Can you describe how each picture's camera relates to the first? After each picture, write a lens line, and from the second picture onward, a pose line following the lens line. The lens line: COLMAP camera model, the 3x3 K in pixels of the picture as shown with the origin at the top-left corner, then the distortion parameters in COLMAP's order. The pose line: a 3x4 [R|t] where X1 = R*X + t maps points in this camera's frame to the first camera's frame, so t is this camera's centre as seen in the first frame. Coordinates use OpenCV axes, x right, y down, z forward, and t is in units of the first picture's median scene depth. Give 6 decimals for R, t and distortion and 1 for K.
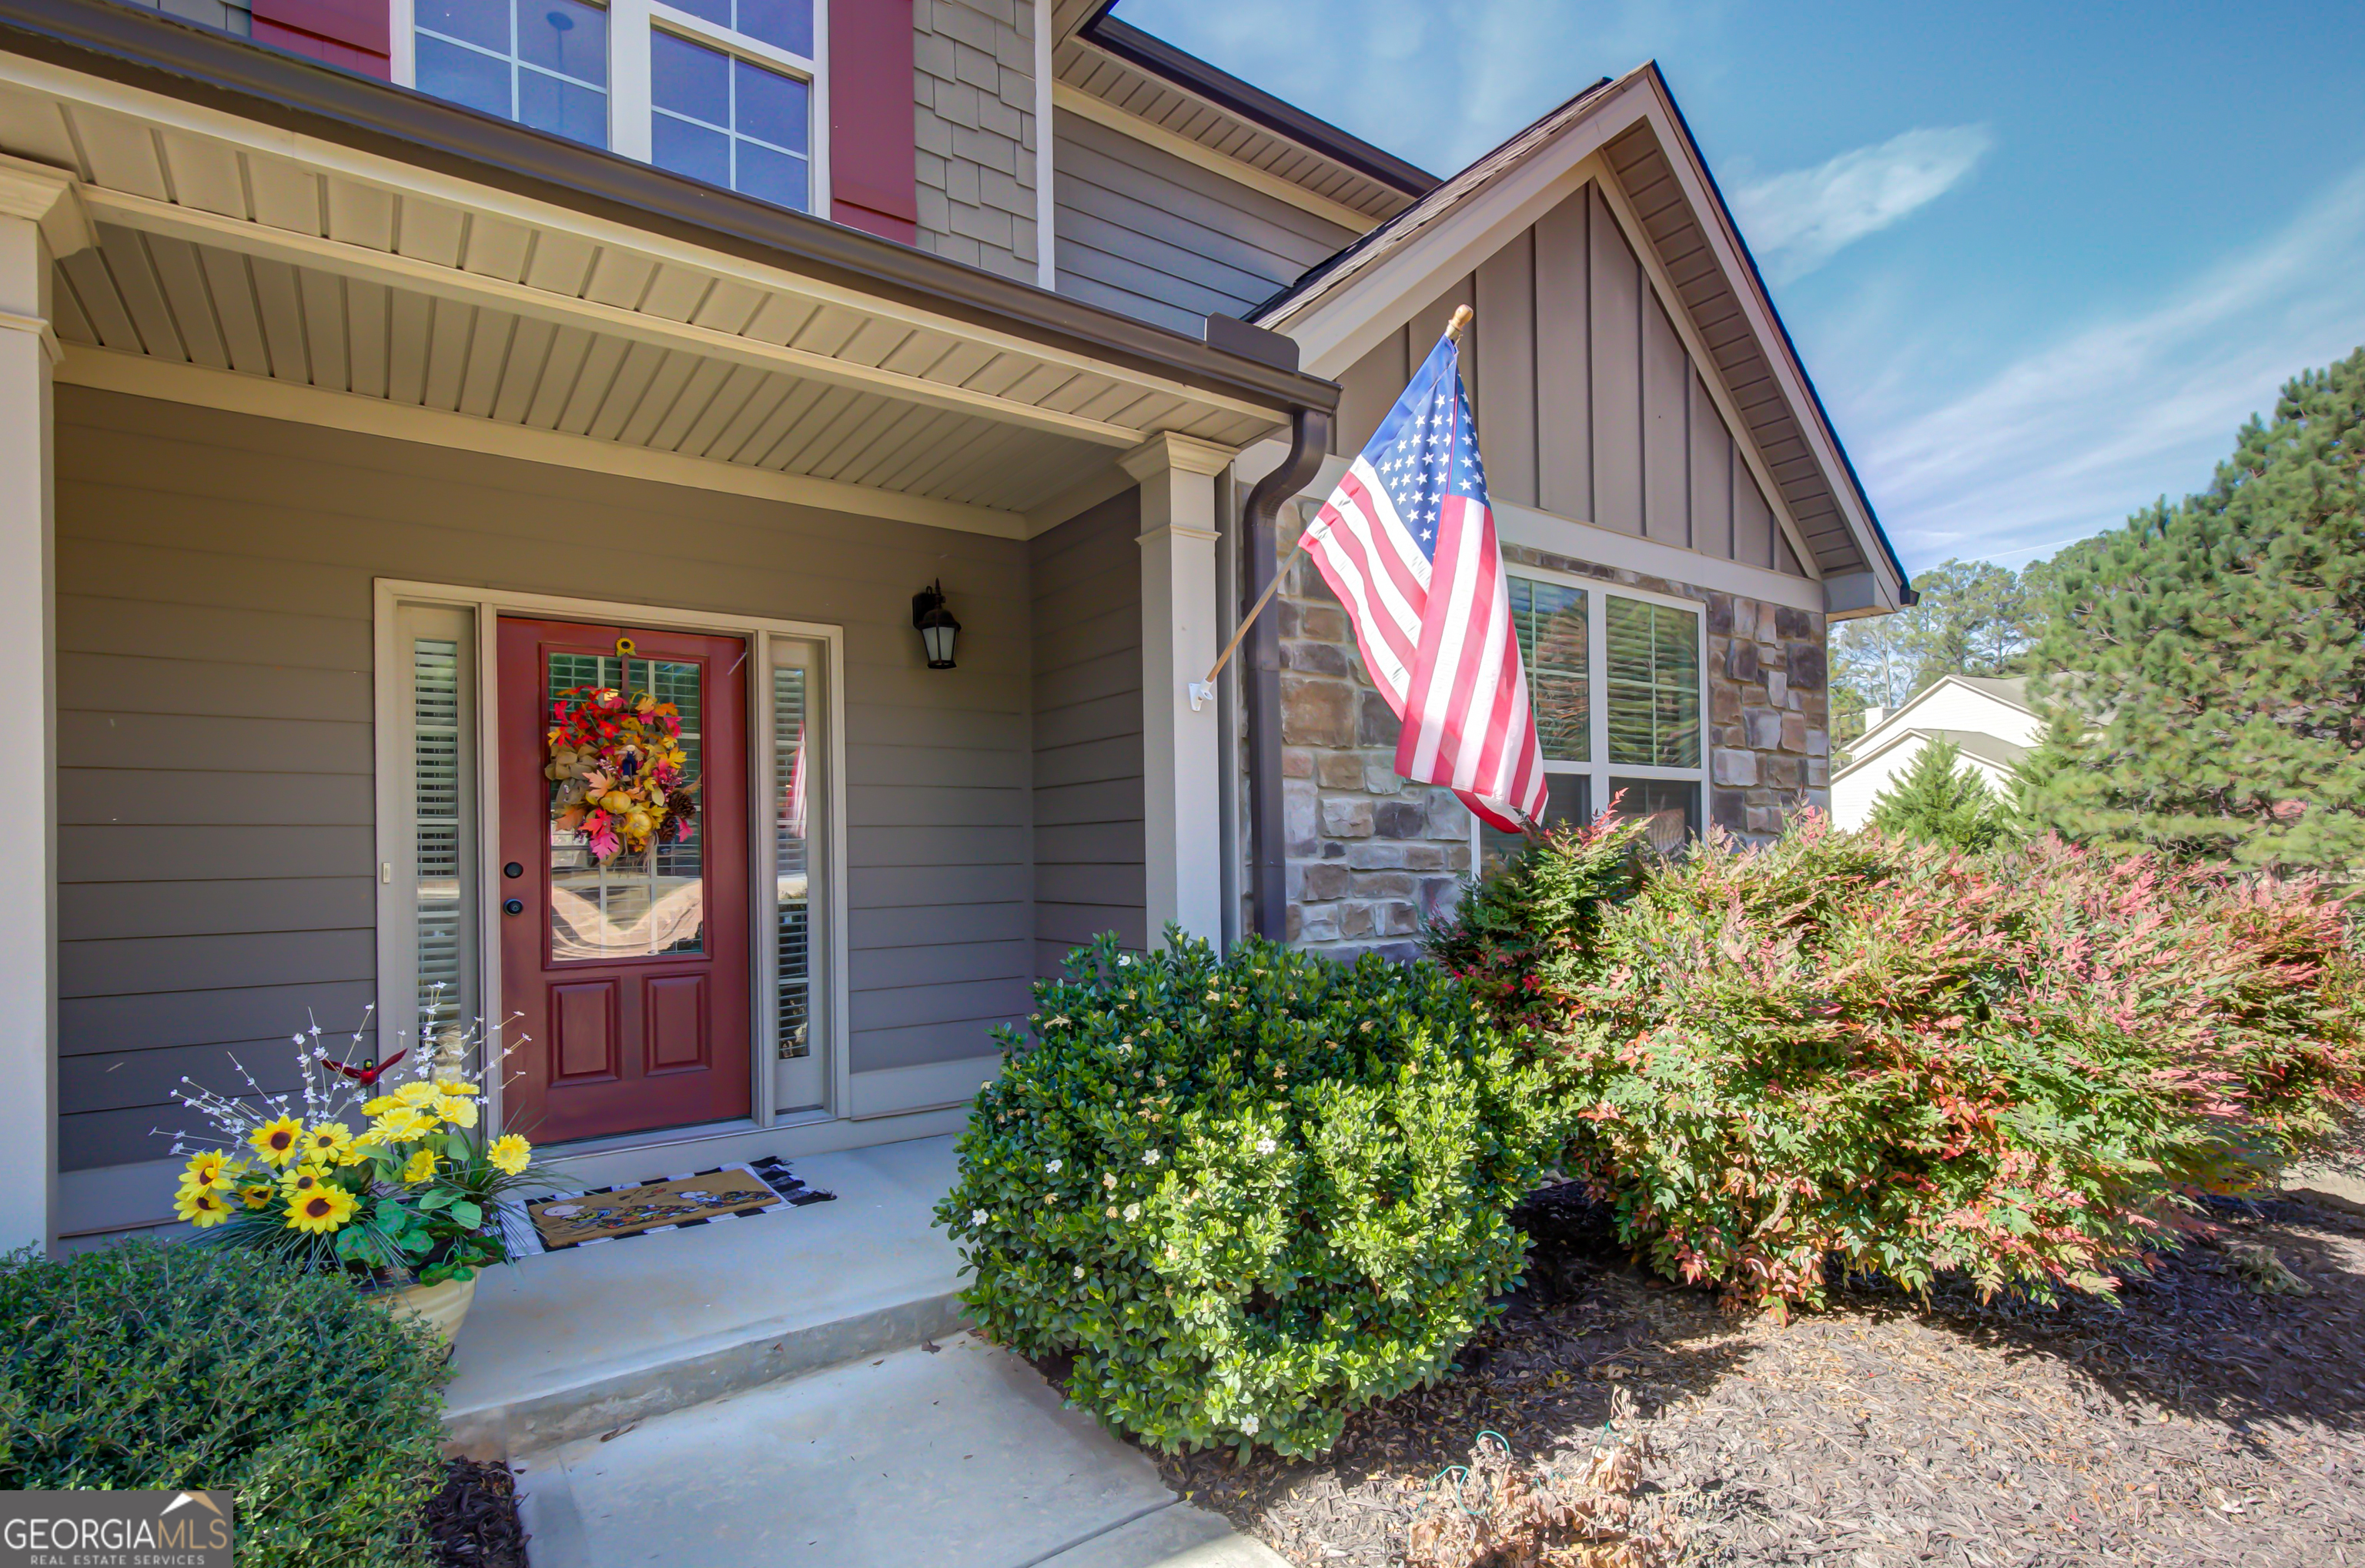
lens RADIAL K [[1101.1, 0, 1188.0], [0, 1101.1, 851.1], [0, 0, 1]] dist [-0.000295, 0.000015]
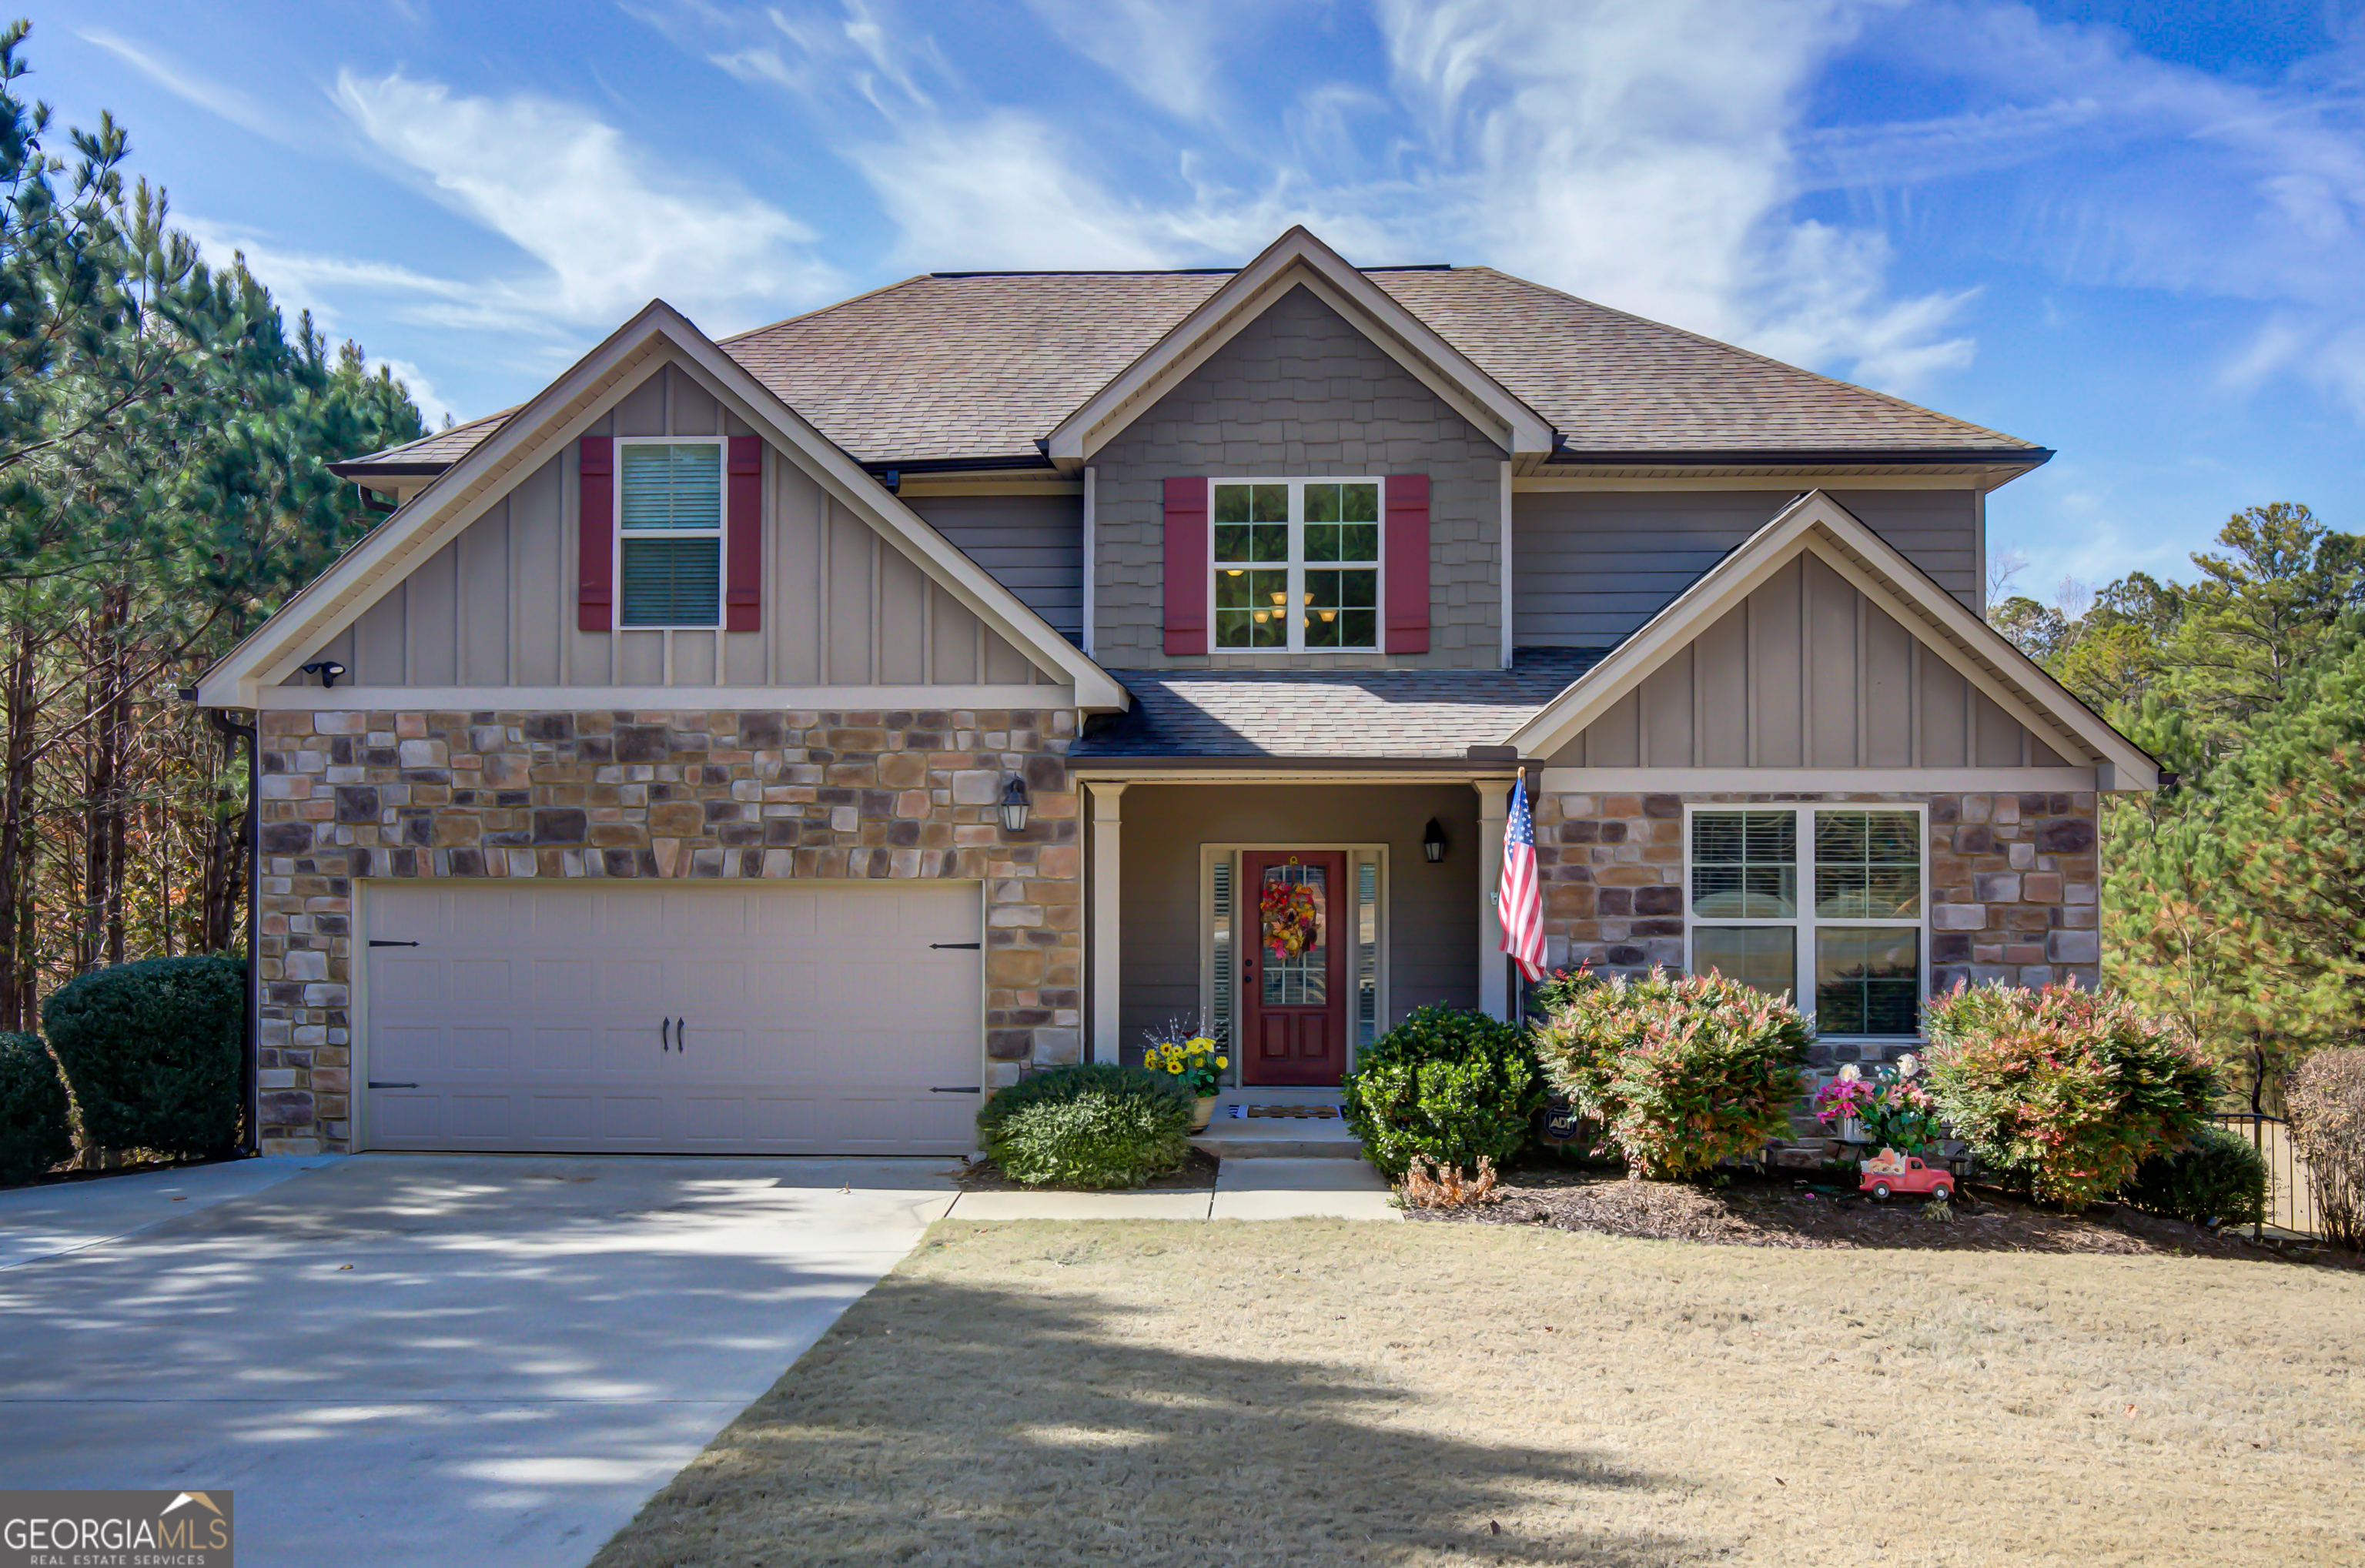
lens RADIAL K [[2136.2, 0, 1182.5], [0, 2136.2, 784.0], [0, 0, 1]] dist [0.009094, -0.009381]
pose [[0.765540, -0.008618, -0.643330, 2.303000], [-0.005710, 0.999780, -0.020187, -0.283456], [0.643362, 0.019127, 0.765323, -2.681784]]
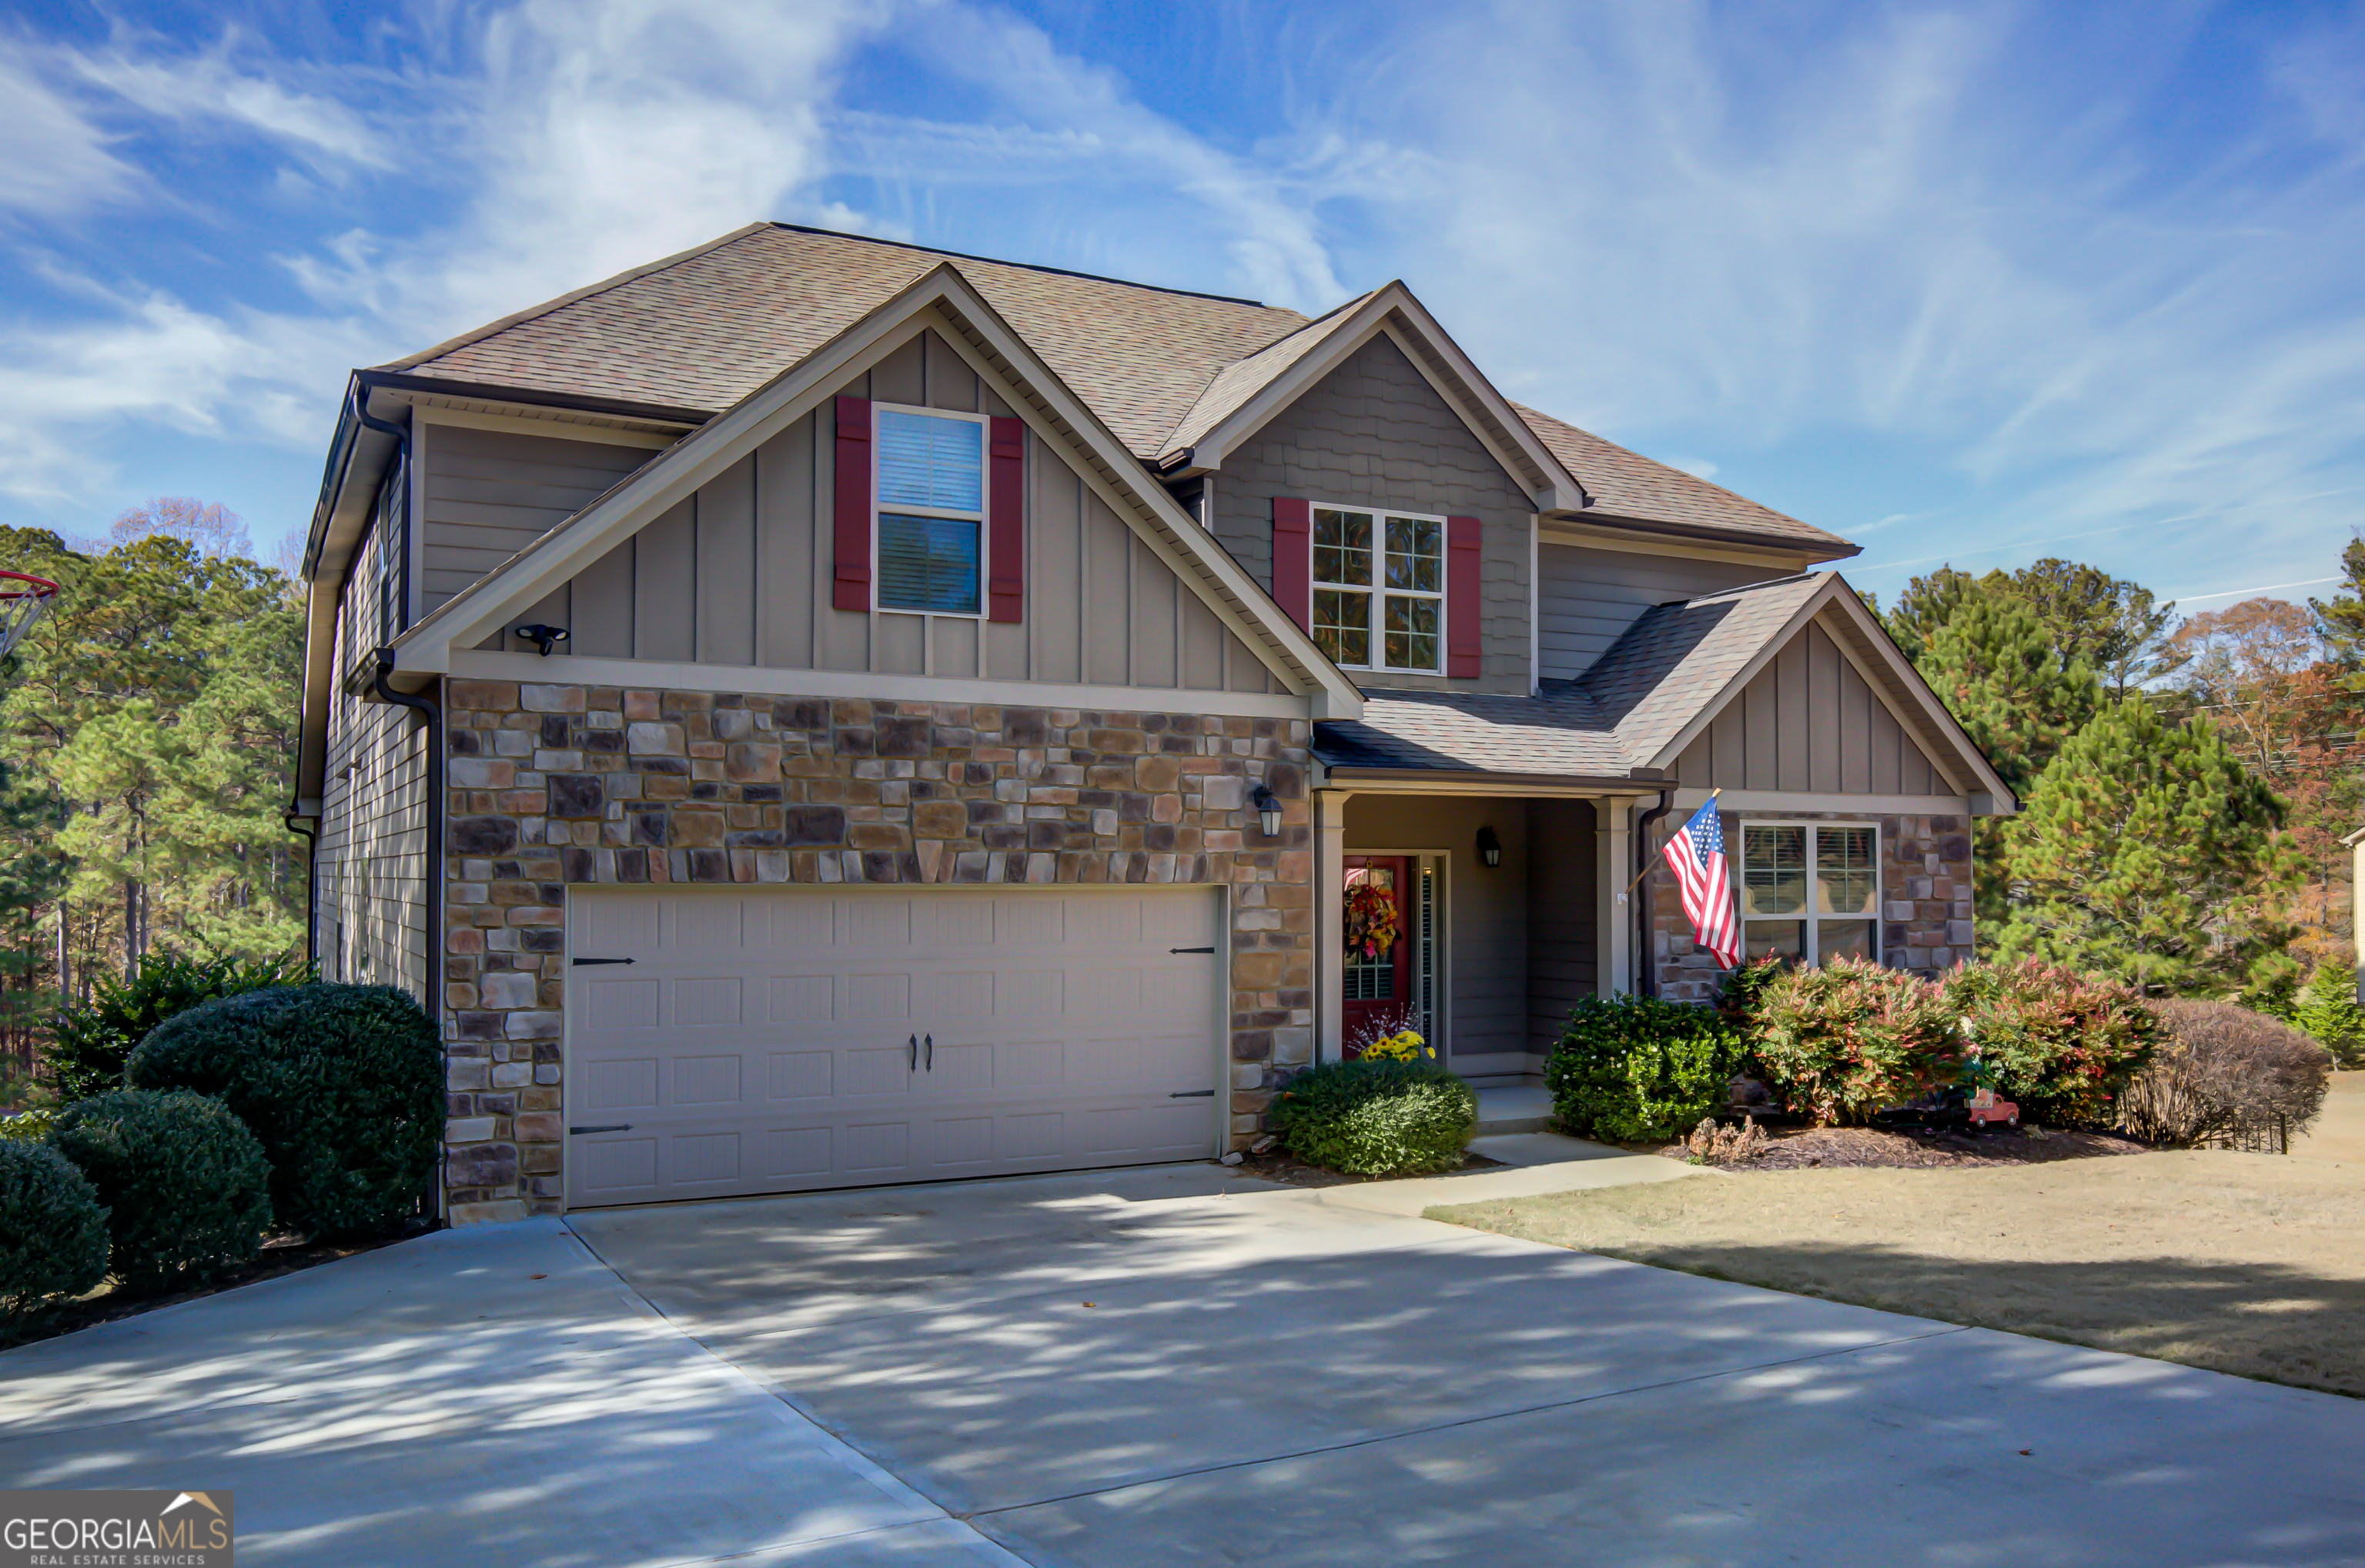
lens RADIAL K [[2287.3, 0, 1266.1], [0, 2287.3, 715.2], [0, 0, 1]] dist [-0.004695, 0.005377]
pose [[0.998351, 0.016116, -0.055099, -0.529812], [-0.019030, 0.998425, -0.052784, -0.274173], [0.054162, 0.053745, 0.997085, -4.361090]]
